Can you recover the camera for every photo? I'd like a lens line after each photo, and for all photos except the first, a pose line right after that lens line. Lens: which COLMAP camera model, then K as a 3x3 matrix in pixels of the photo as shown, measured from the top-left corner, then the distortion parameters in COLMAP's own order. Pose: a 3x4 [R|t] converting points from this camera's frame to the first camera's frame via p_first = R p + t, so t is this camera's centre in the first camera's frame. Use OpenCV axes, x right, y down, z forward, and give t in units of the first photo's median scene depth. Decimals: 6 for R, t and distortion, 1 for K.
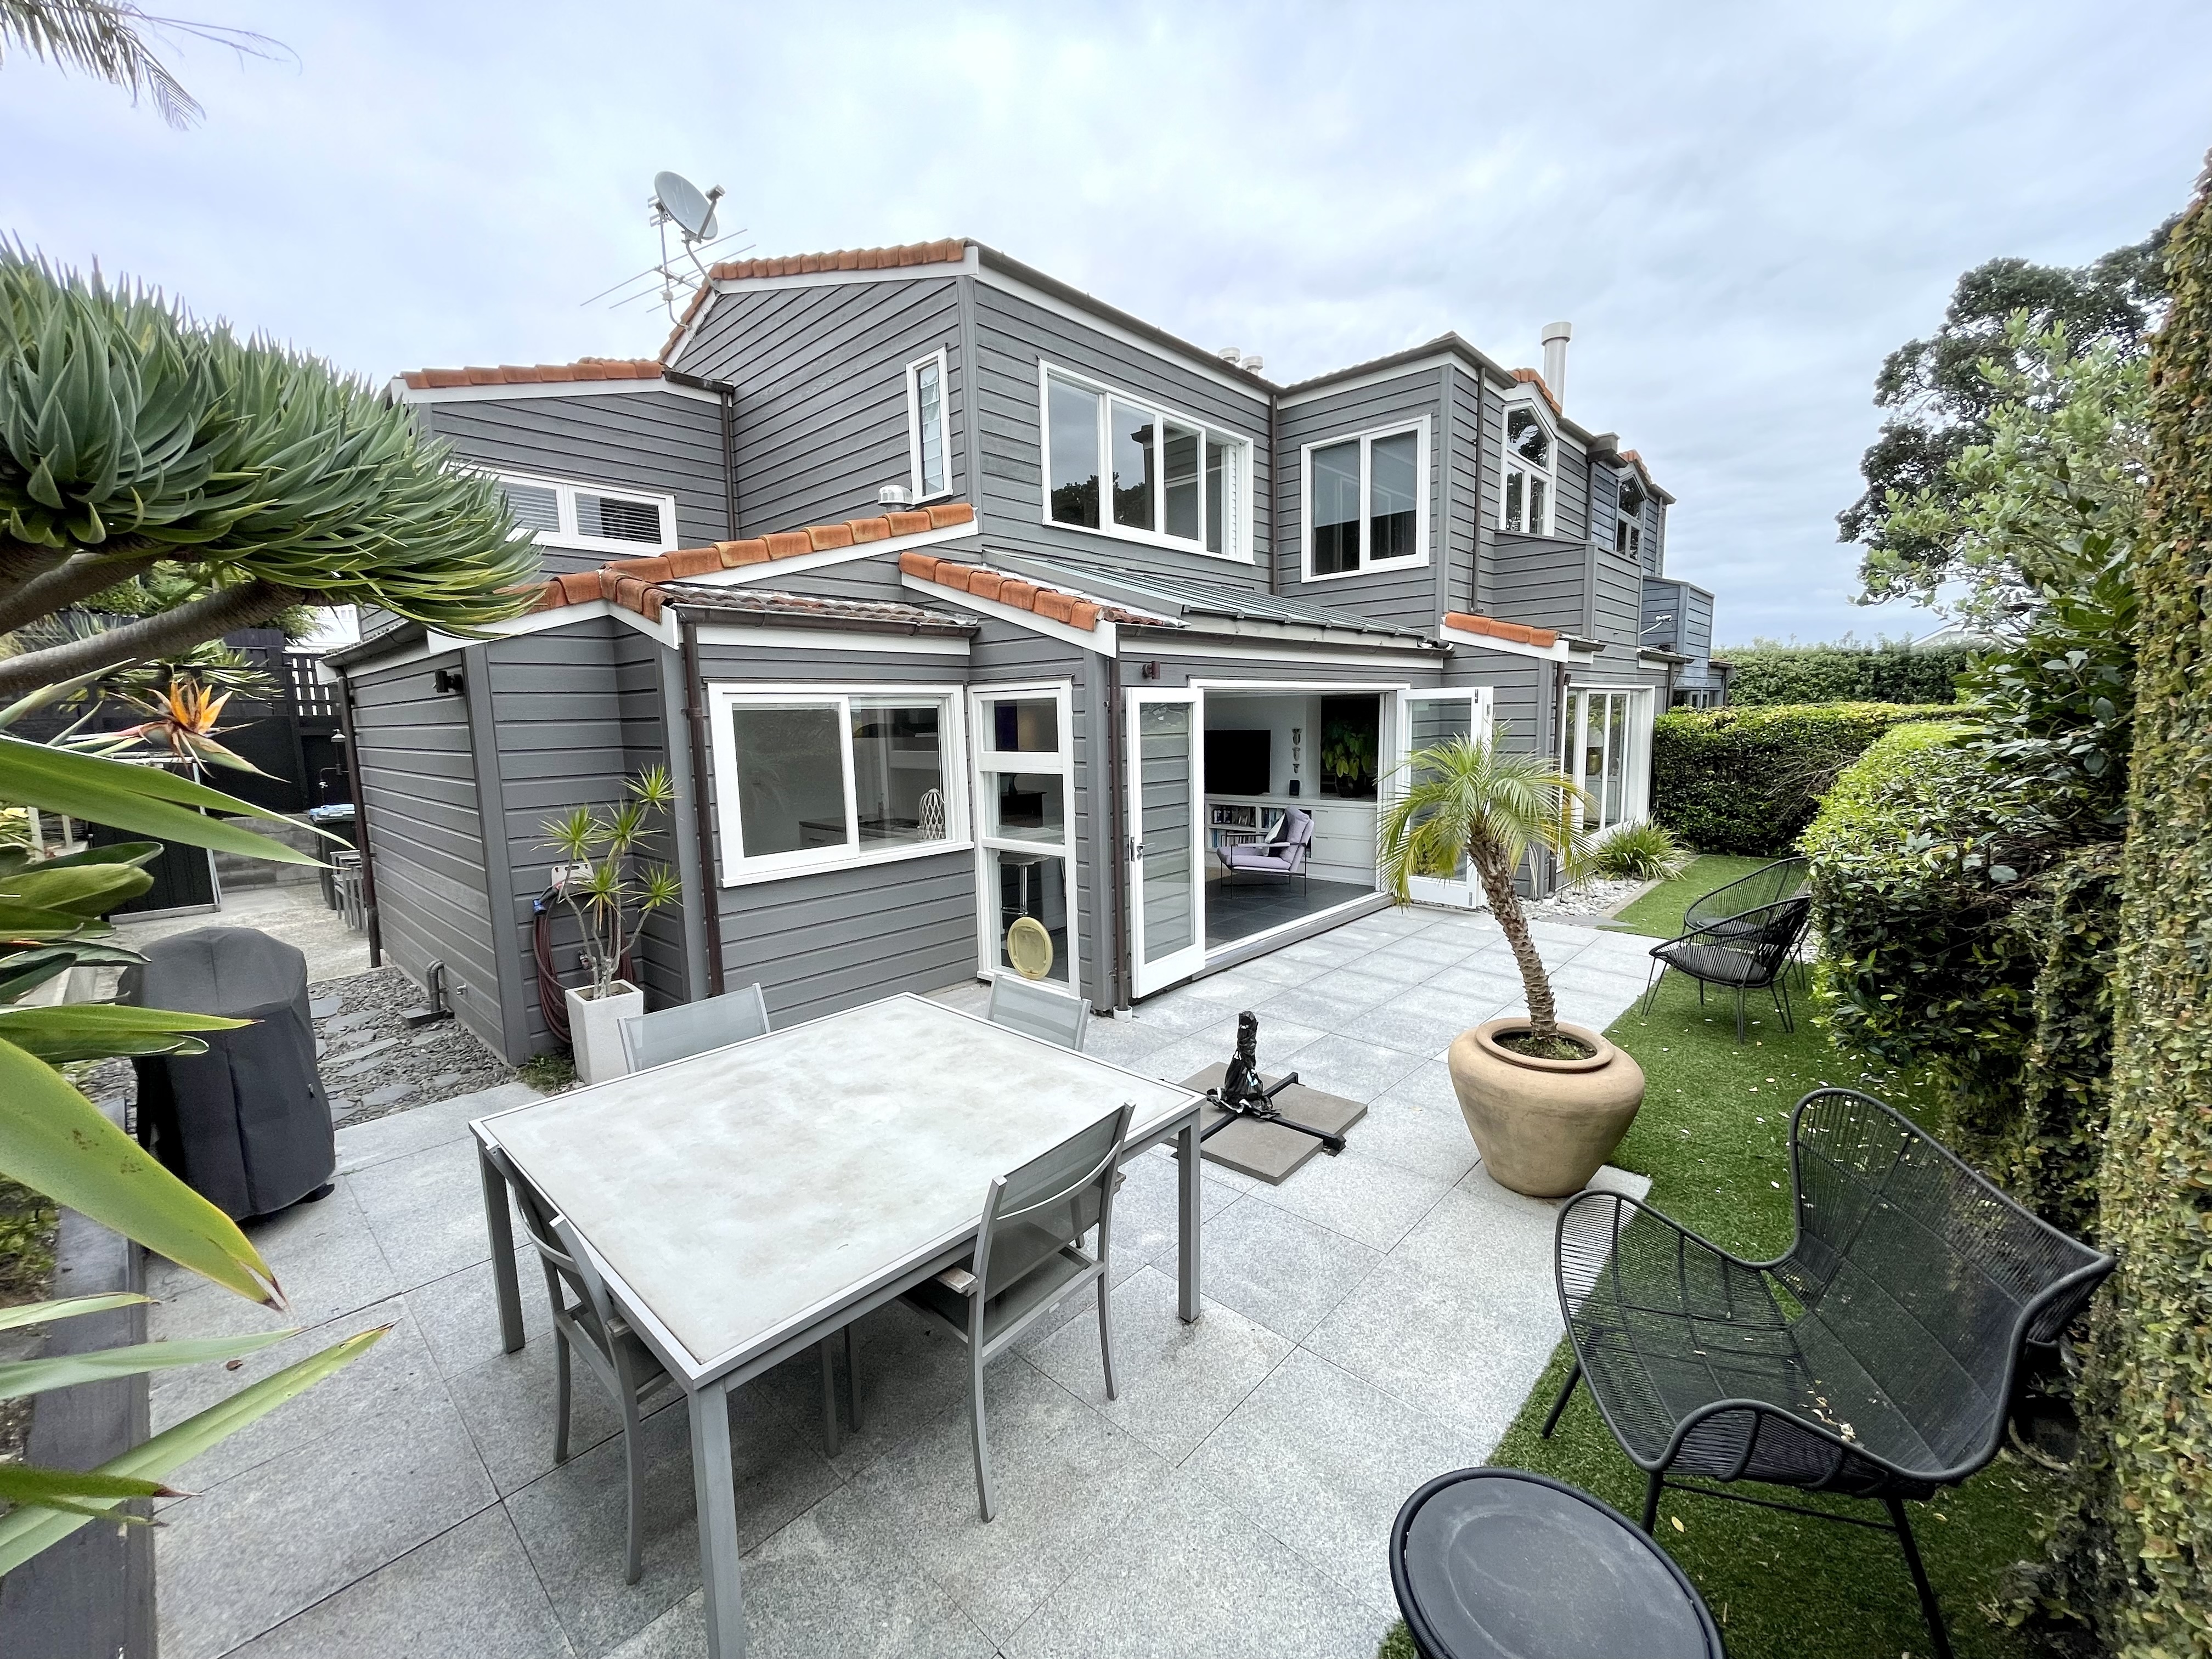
lens RADIAL K [[893.7, 0, 1104.8], [0, 893.7, 836.0], [0, 0, 1]] dist [-0.004460, 0.001767]
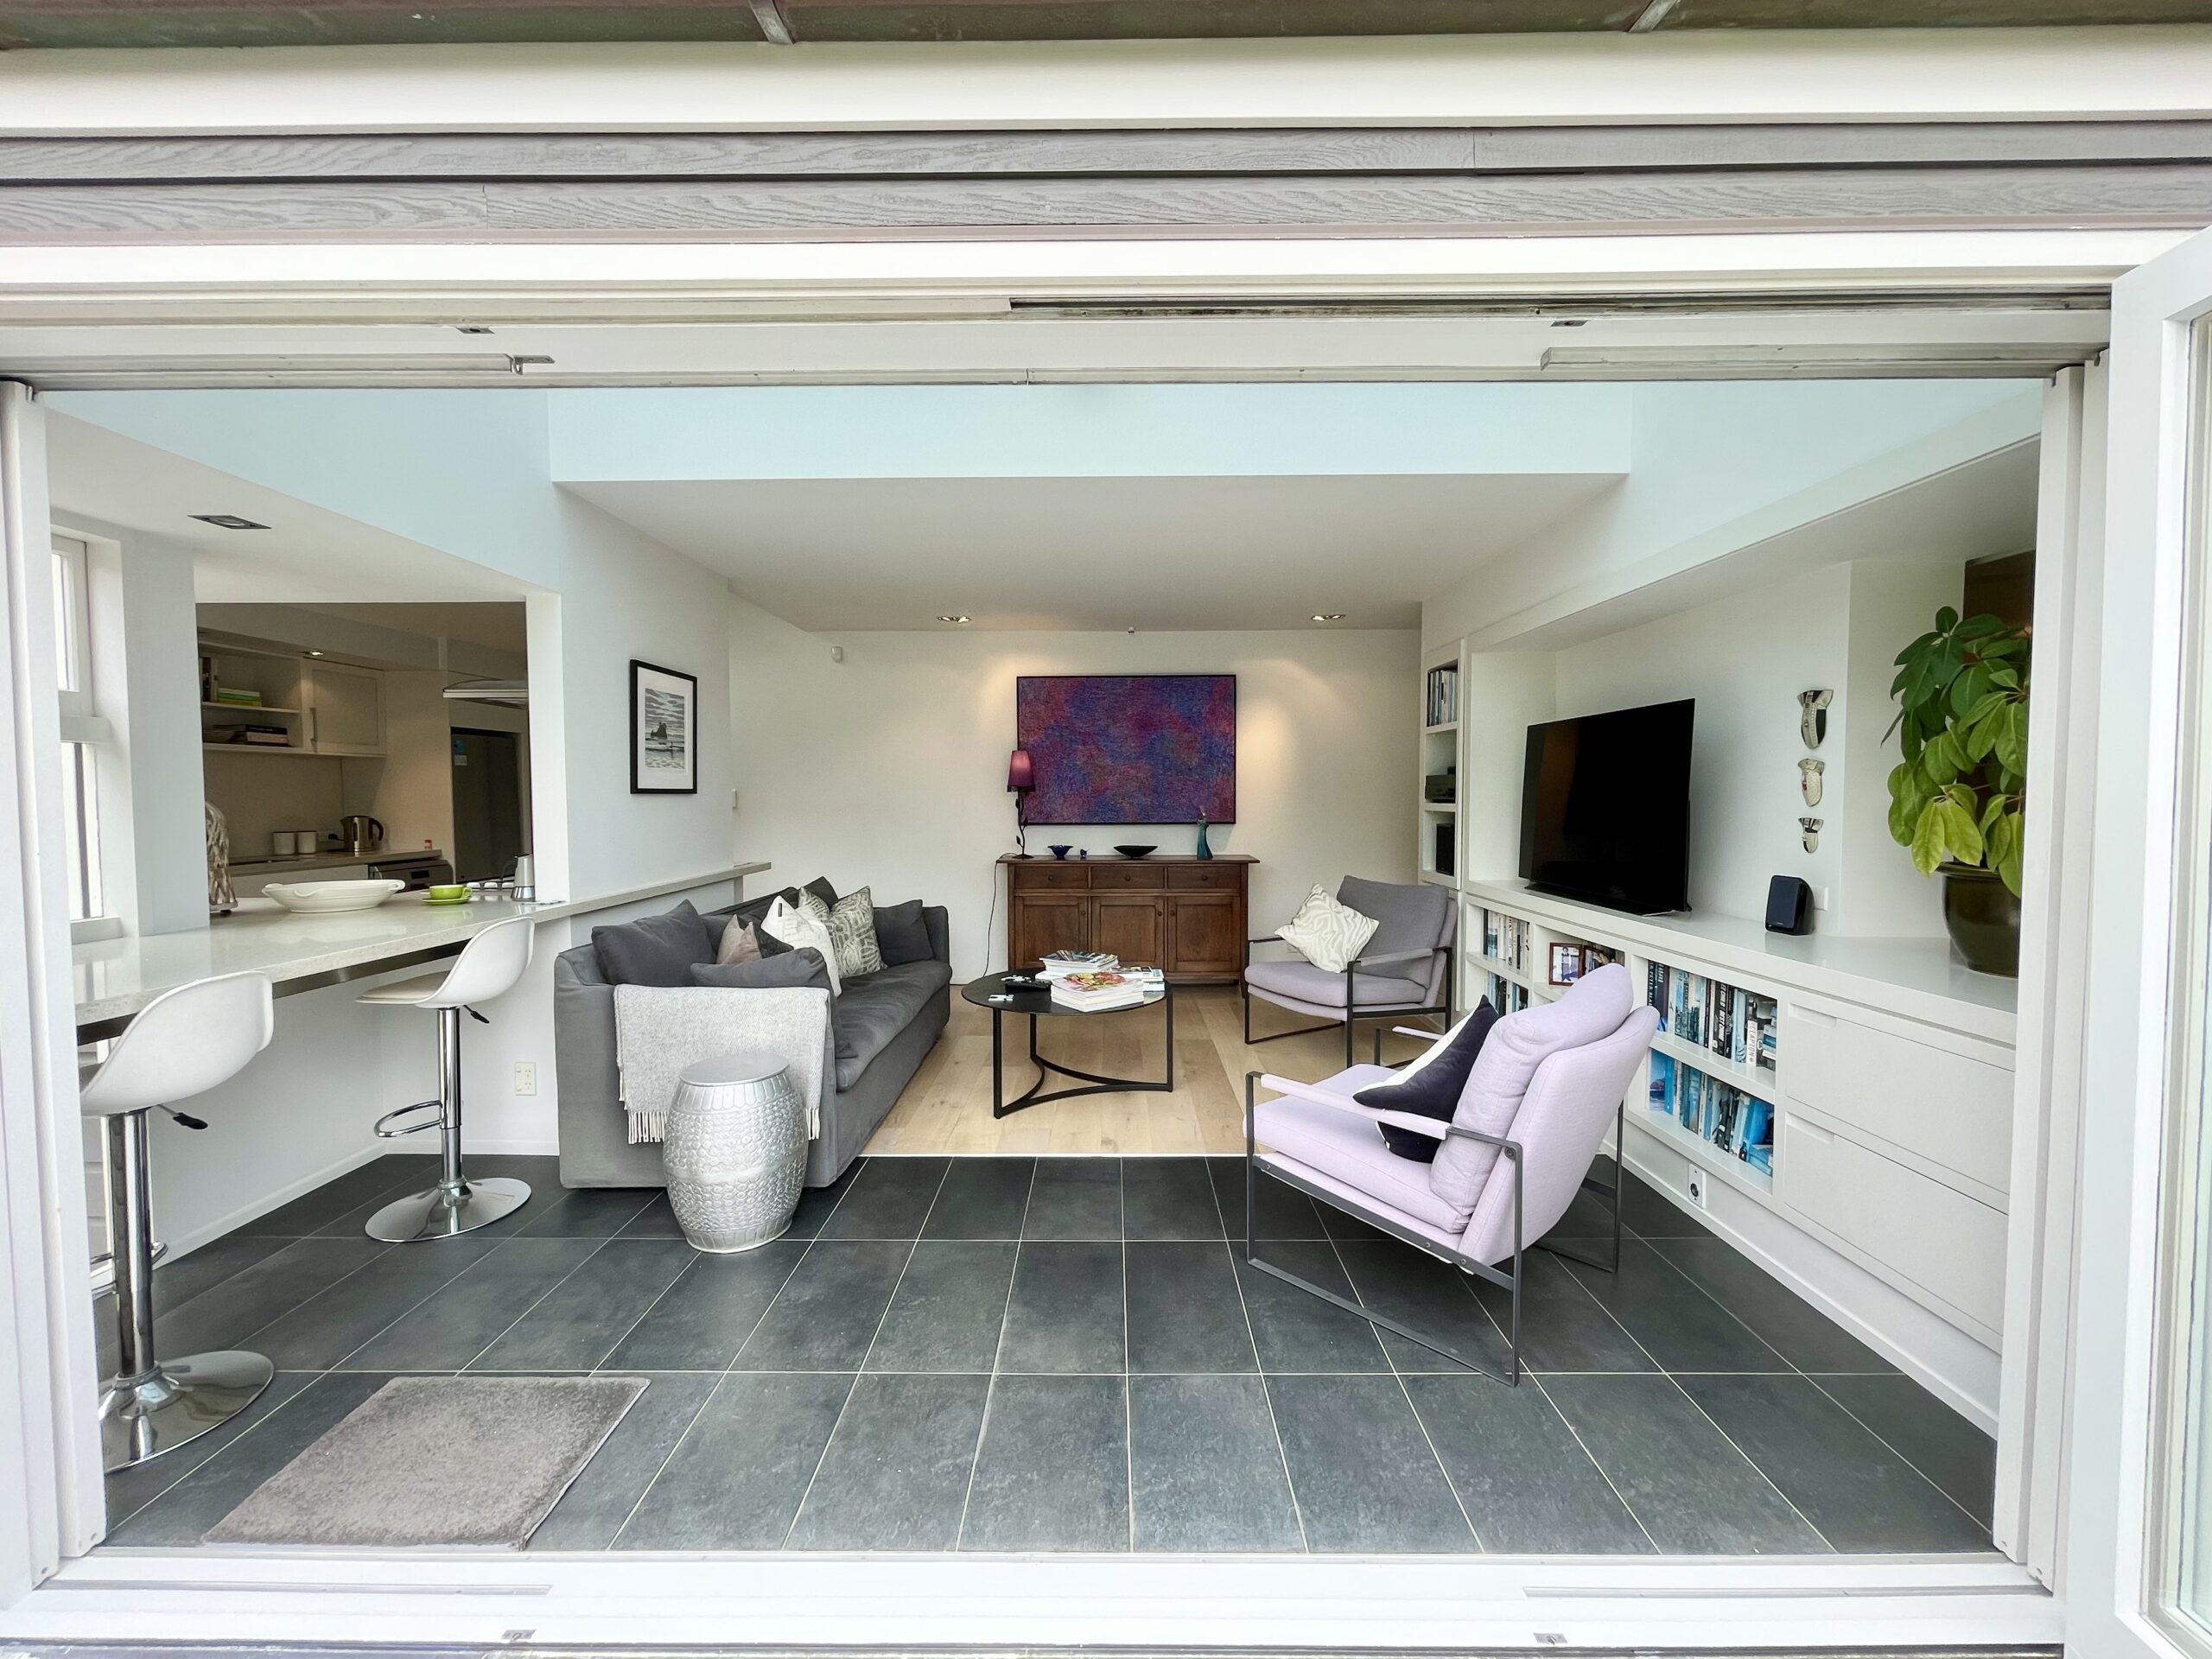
lens RADIAL K [[893.7, 0, 1101.6], [0, 893.7, 829.2], [0, 0, 1]] dist [-0.004460, 0.001767]
pose [[0.671306, 0.050958, -0.739427, 0.277203], [-0.111586, 0.993211, -0.032858, -0.045531], [0.732733, 0.104568, 0.672435, 0.672443]]
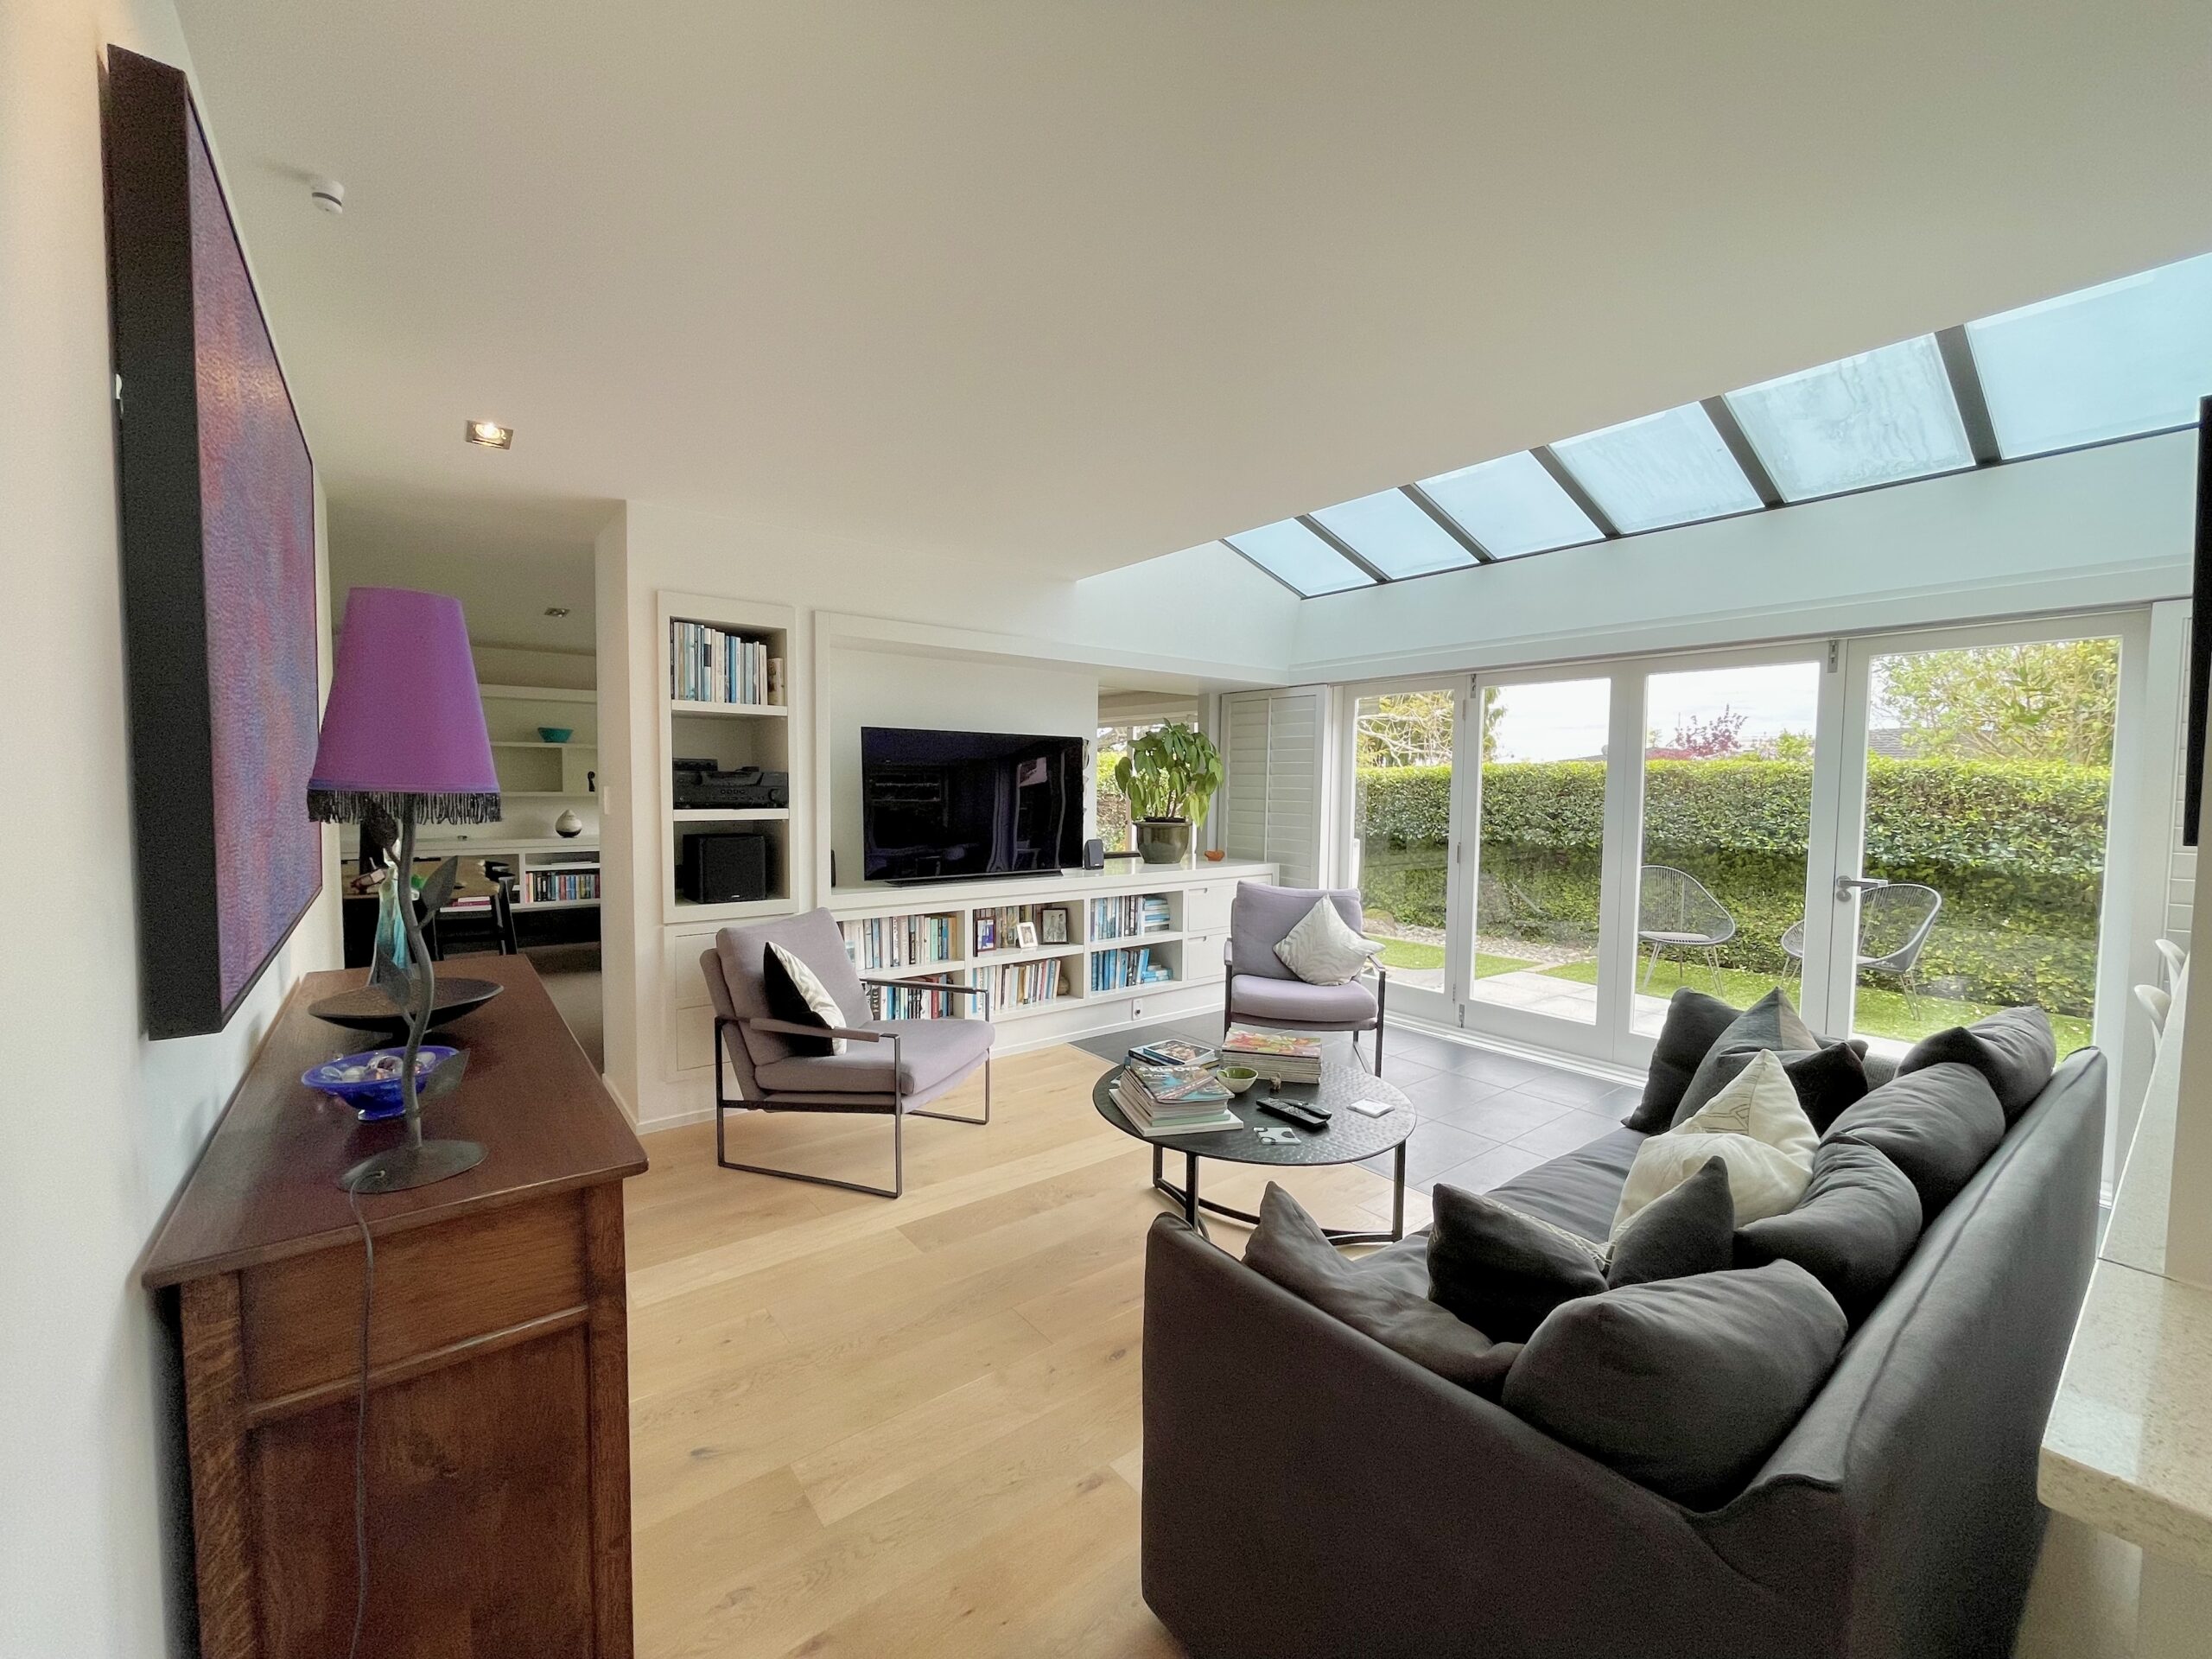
lens RADIAL K [[893.7, 0, 1099.7], [0, 893.7, 836.3], [0, 0, 1]] dist [-0.004460, 0.001767]
pose [[0.165434, -0.035907, 0.985567, -0.293336], [0.118917, 0.992772, 0.016208, -0.073415], [-0.979025, 0.114519, 0.168508, 0.927025]]
